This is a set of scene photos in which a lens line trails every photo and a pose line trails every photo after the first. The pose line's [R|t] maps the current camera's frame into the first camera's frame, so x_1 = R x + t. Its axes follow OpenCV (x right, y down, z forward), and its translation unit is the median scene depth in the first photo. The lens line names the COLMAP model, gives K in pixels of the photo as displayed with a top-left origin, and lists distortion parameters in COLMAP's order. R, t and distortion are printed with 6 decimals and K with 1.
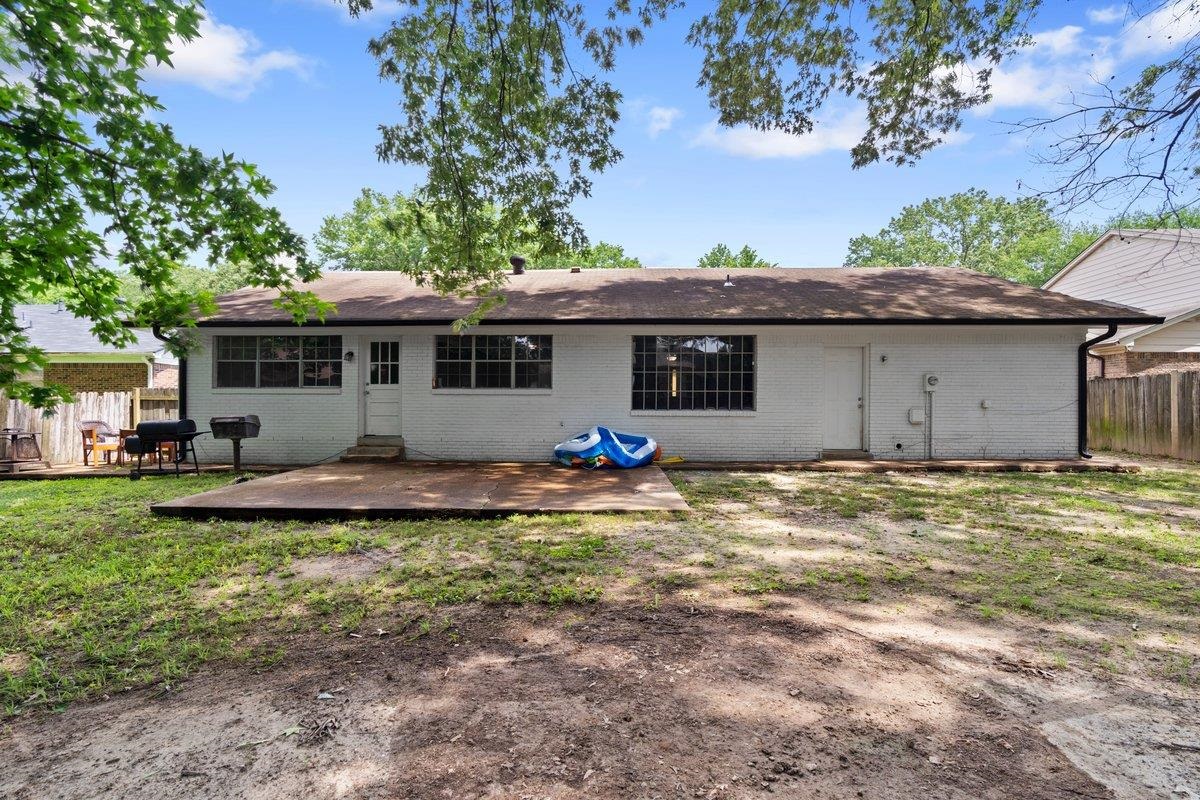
lens RADIAL K [[545.2, 0, 601.4], [0, 545.2, 403.7], [0, 0, 1]] dist [-0.001519, 0.001090]
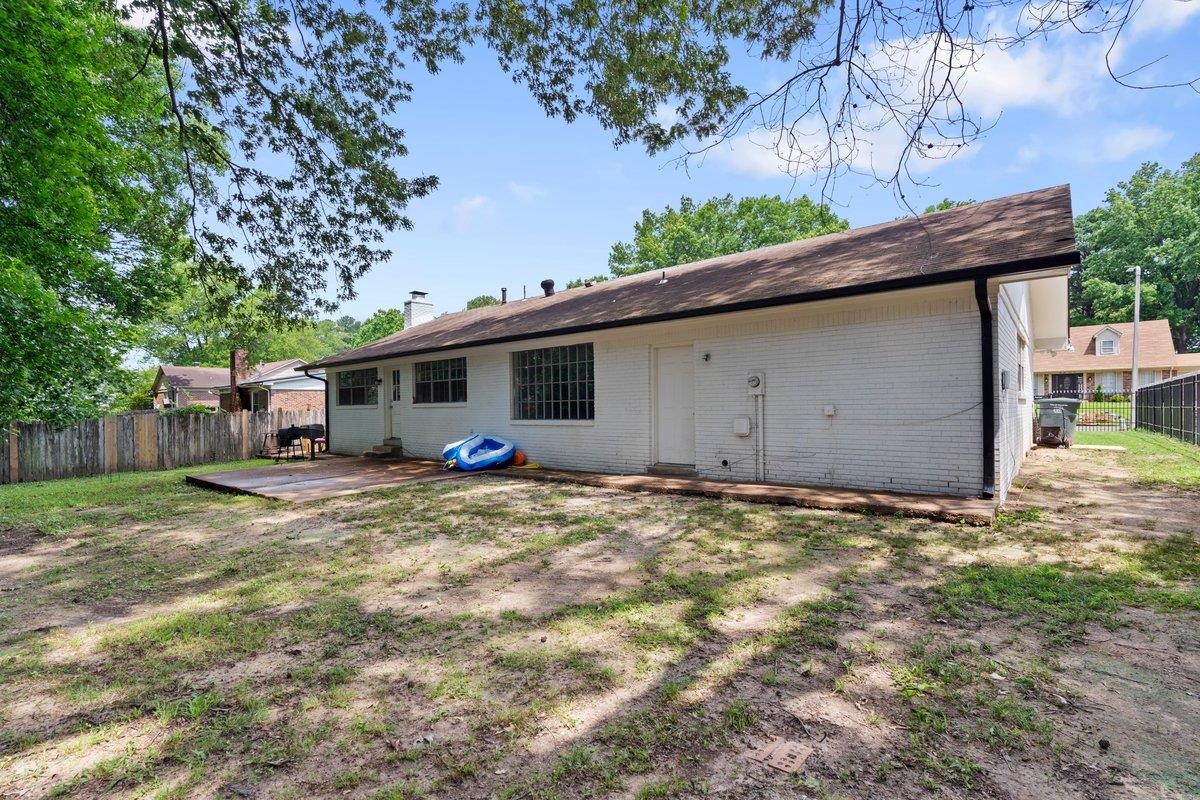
lens RADIAL K [[545.2, 0, 597.6], [0, 545.2, 407.4], [0, 0, 1]] dist [-0.001519, 0.001090]
pose [[0.791756, -0.016128, -0.610624, 0.870387], [0.019793, 0.999804, -0.000742, -0.008400], [0.610517, -0.011498, 0.791920, 0.228786]]
